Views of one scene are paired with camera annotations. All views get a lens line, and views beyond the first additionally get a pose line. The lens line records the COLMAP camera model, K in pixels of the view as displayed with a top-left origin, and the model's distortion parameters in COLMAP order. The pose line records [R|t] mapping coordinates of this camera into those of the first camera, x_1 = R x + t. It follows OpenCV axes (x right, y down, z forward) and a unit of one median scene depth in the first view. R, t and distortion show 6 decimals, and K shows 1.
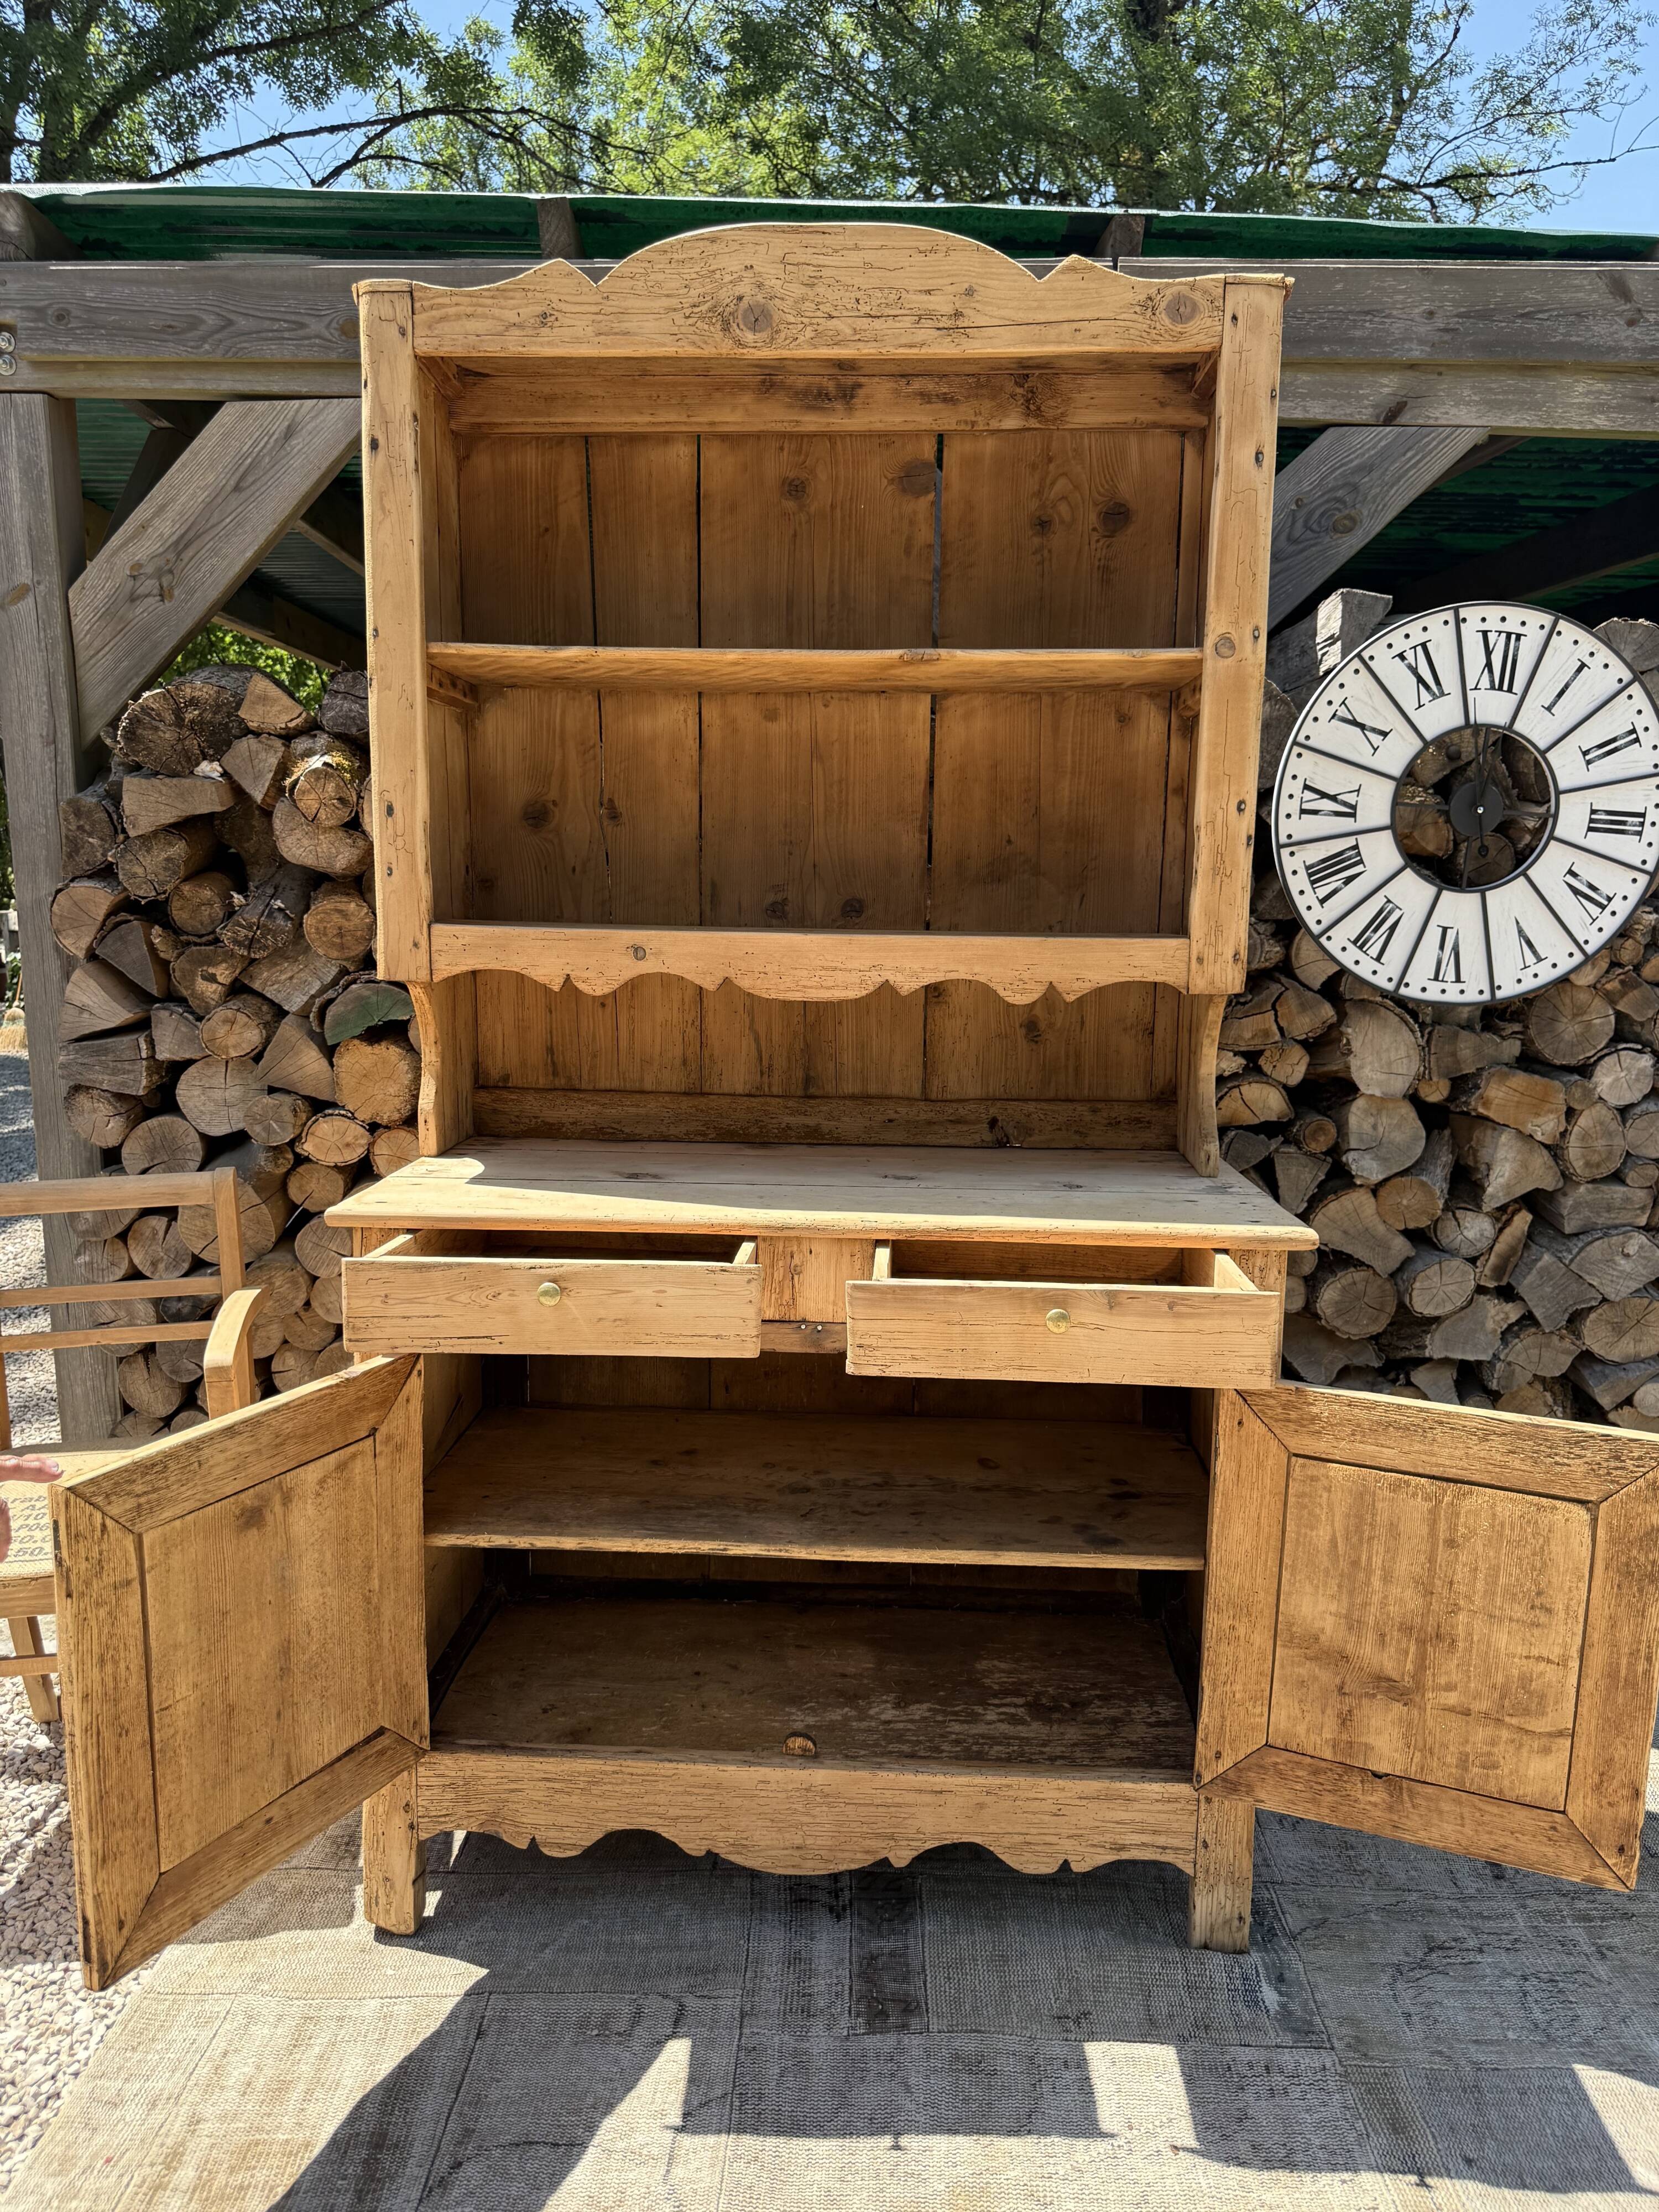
lens RADIAL K [[1576.7, 0, 826.6], [0, 1576.7, 1112.2], [0, 0, 1]] dist [0.028181, -0.040525]
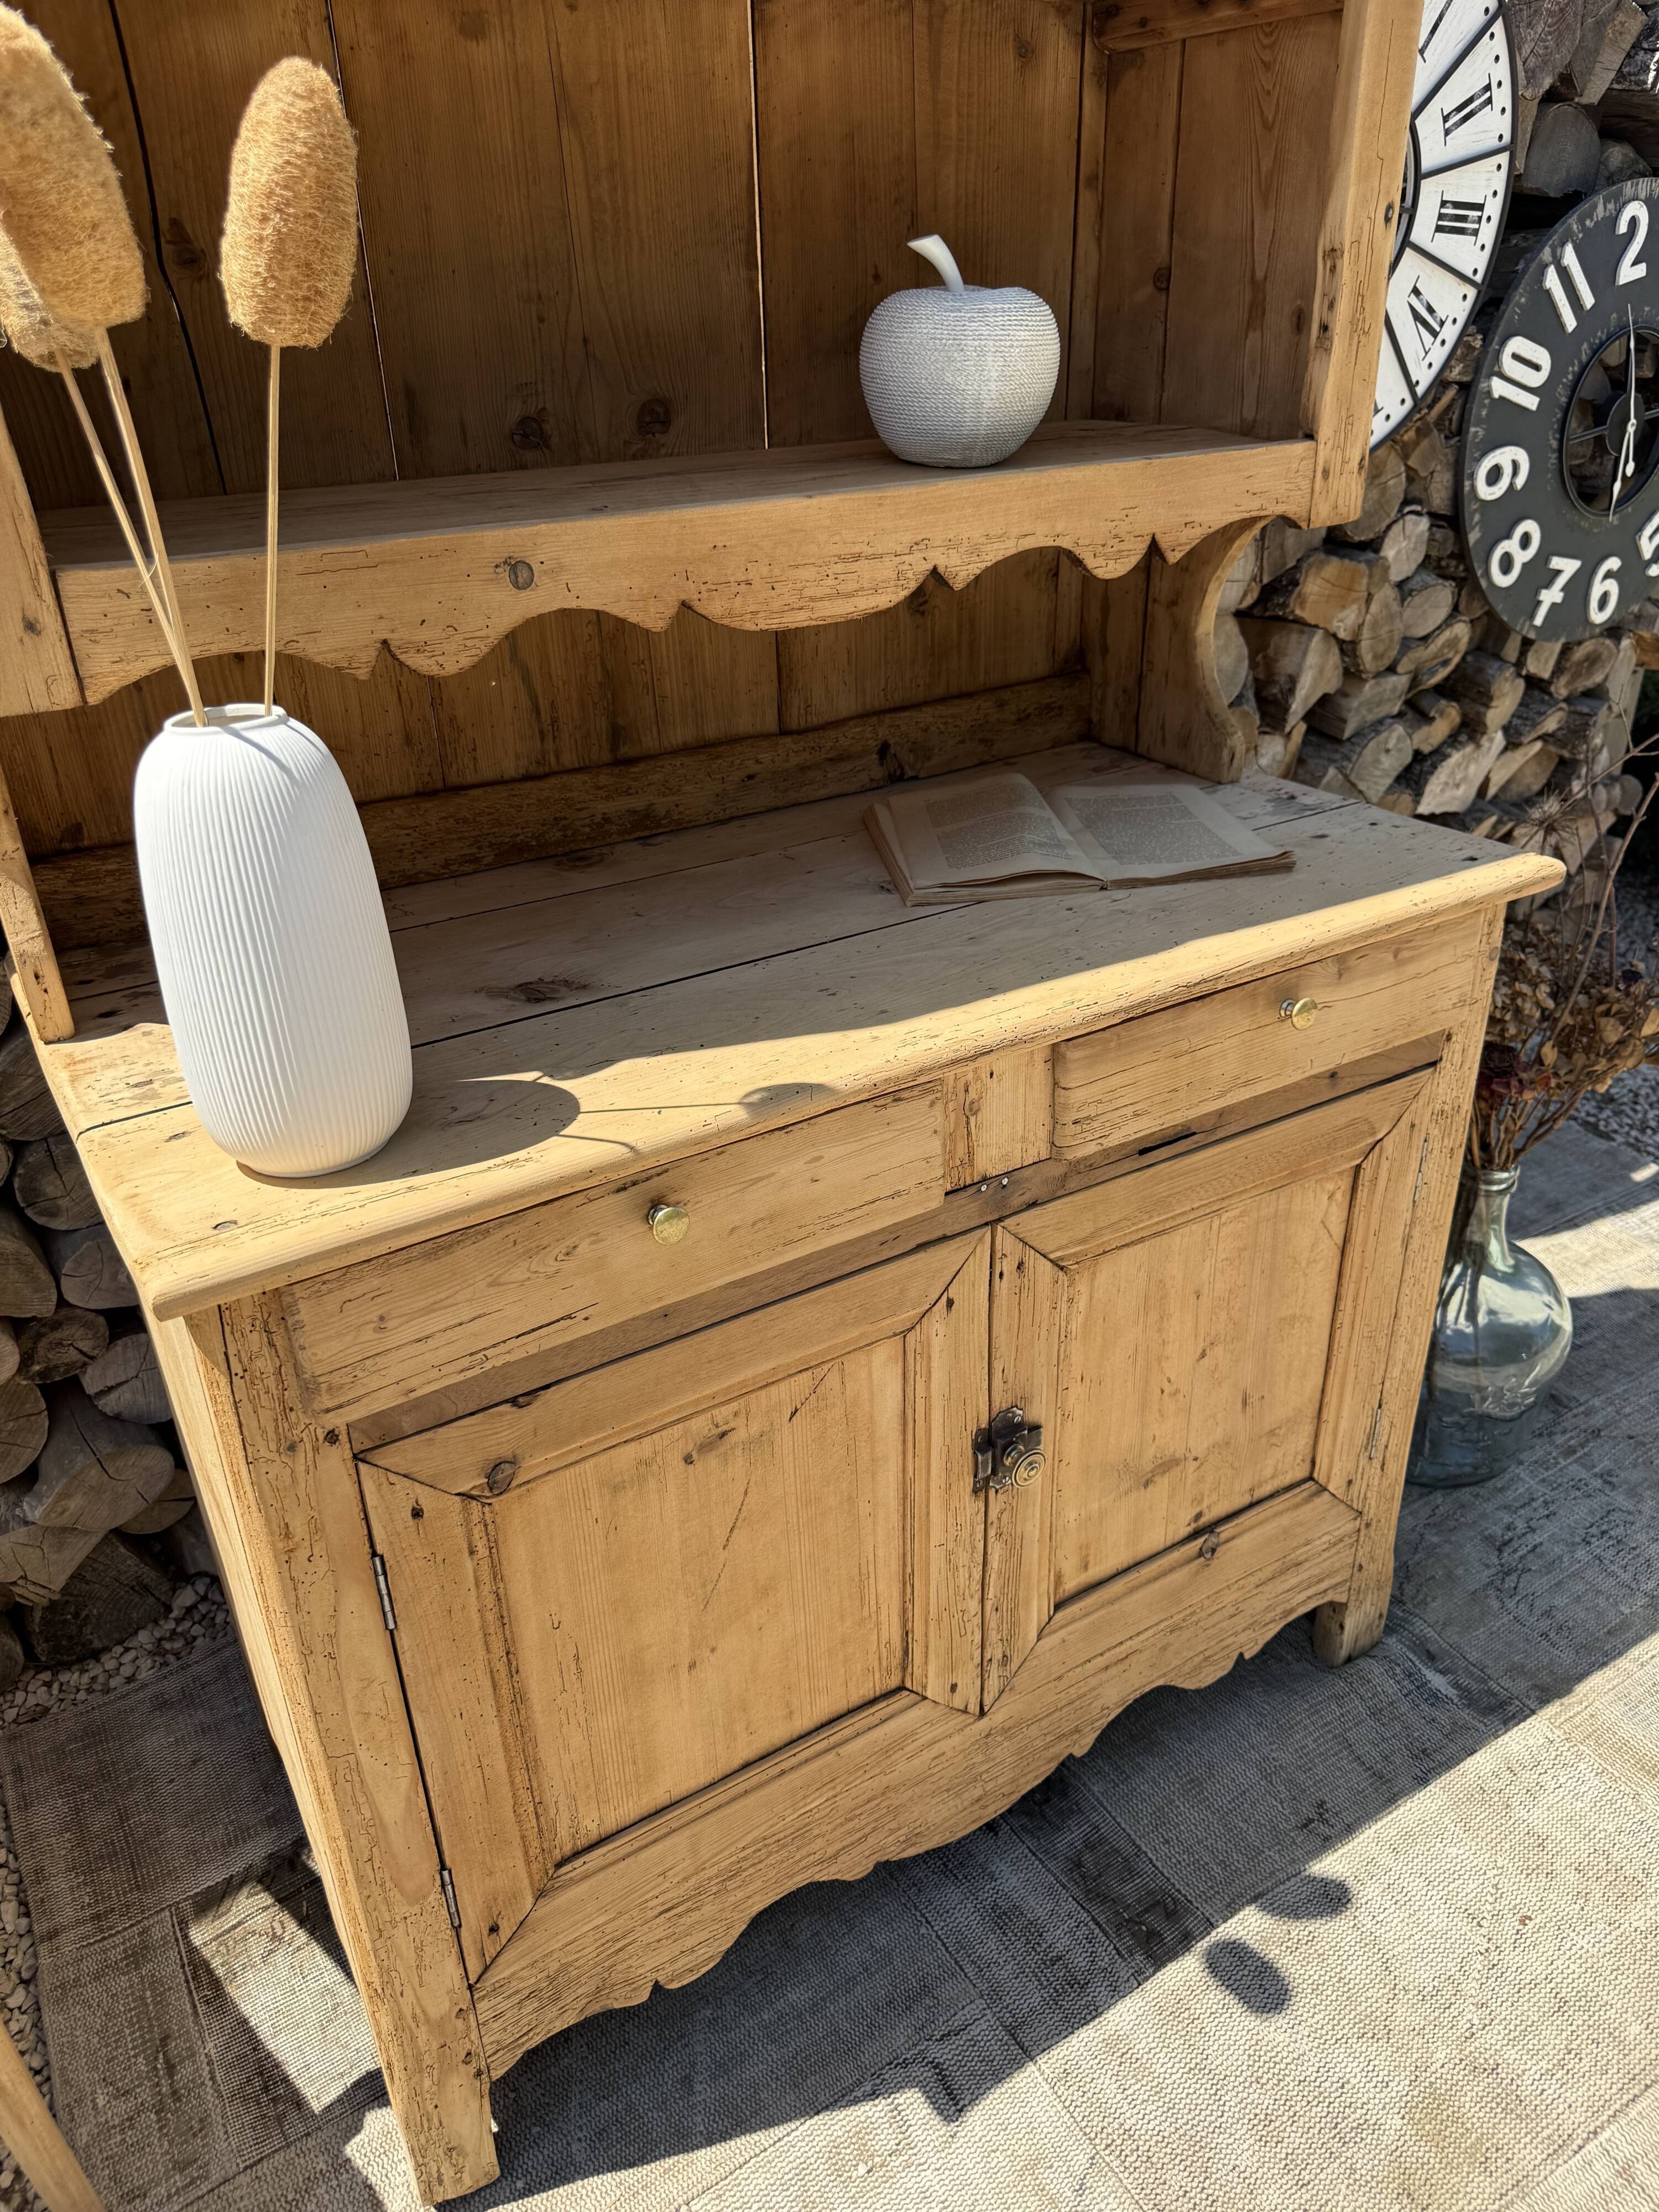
lens RADIAL K [[1576.7, 0, 834.8], [0, 1576.7, 1117.4], [0, 0, 1]] dist [0.028181, -0.040525]
pose [[0.829531, -0.296968, 0.472958, -0.277135], [0.119436, 0.921639, 0.369211, -0.099202], [-0.545540, -0.249783, 0.799996, 0.429954]]
